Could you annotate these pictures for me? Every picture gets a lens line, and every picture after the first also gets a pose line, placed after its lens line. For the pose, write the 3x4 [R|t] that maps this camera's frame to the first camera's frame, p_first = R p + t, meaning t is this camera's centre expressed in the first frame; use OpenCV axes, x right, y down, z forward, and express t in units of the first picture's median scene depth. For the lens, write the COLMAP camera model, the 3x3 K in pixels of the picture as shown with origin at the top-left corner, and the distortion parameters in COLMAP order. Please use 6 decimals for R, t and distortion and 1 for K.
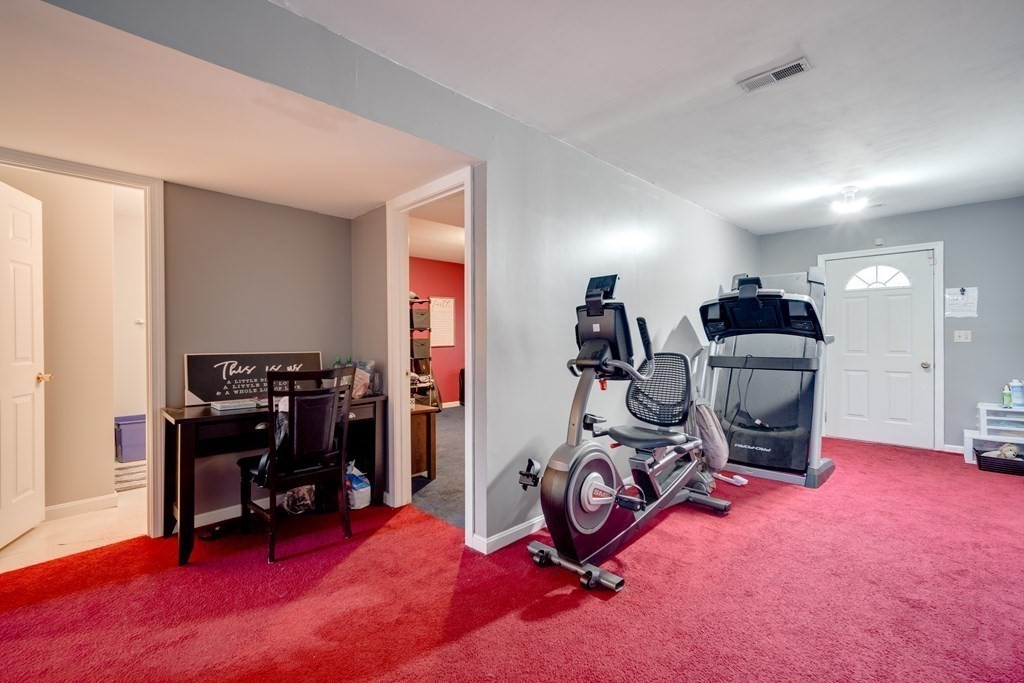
lens RADIAL K [[447.1, 0, 513.7], [0, 447.1, 341.1], [0, 0, 1]] dist [-0.000218, 0.001467]
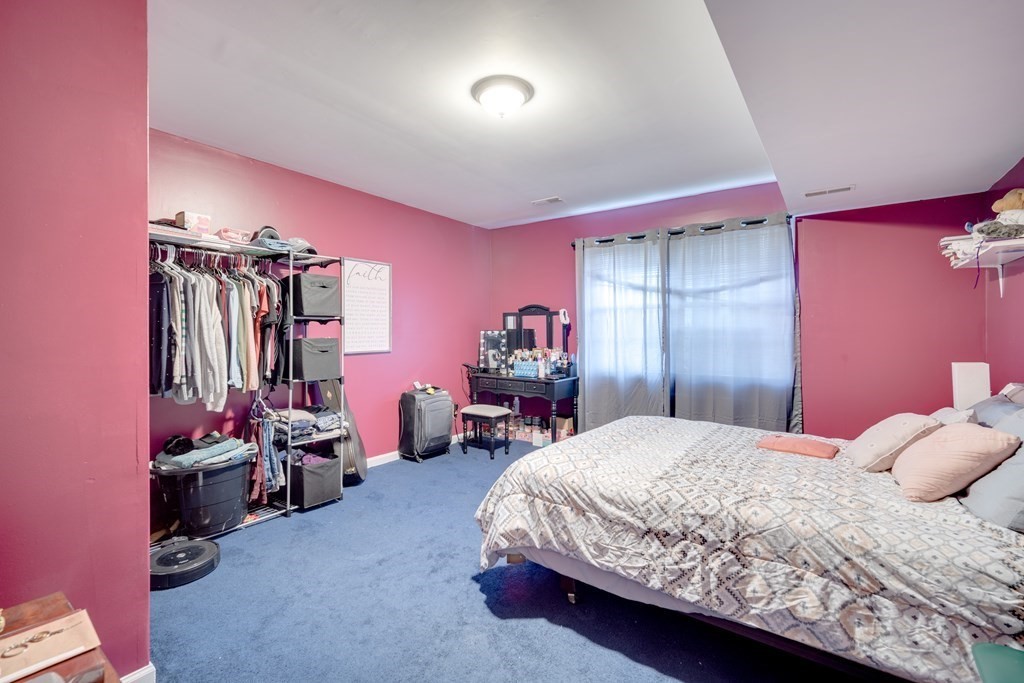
lens RADIAL K [[447.1, 0, 514.3], [0, 447.1, 335.9], [0, 0, 1]] dist [-0.000218, 0.001467]
pose [[0.986547, 0.004630, 0.163412, -0.080886], [-0.002982, 0.999942, -0.010327, -0.003163], [-0.163450, 0.009701, 0.986504, 0.486201]]
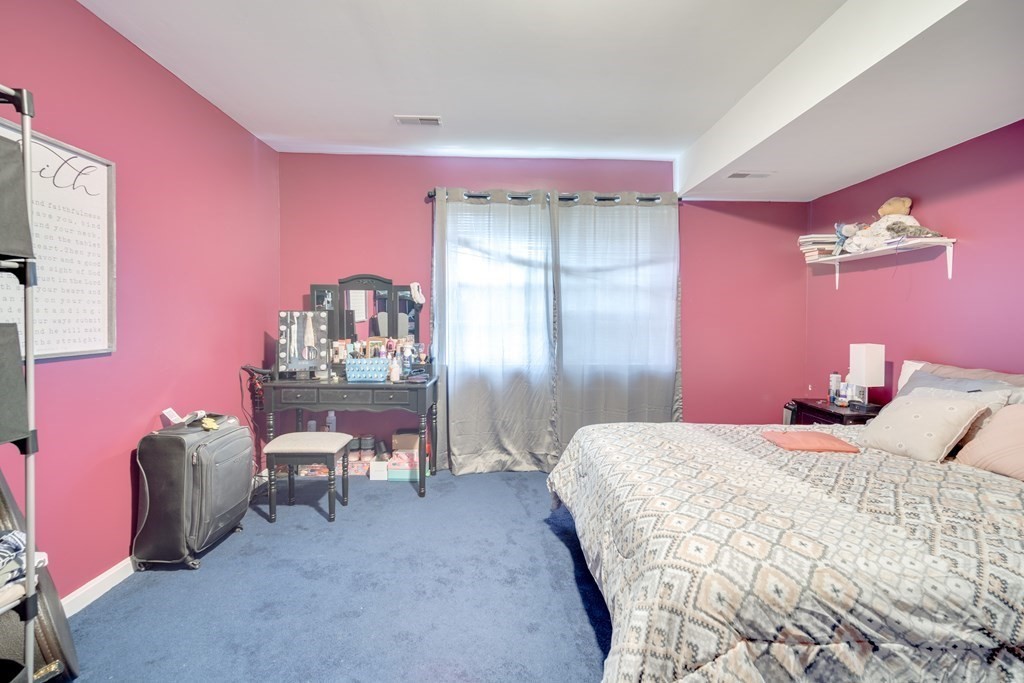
lens RADIAL K [[447.1, 0, 512.4], [0, 447.1, 328.6], [0, 0, 1]] dist [-0.000218, 0.001467]
pose [[0.681638, -0.004969, 0.731673, -0.185130], [0.001842, 0.999985, 0.005075, -0.003572], [-0.731687, -0.002112, 0.681637, 0.742976]]
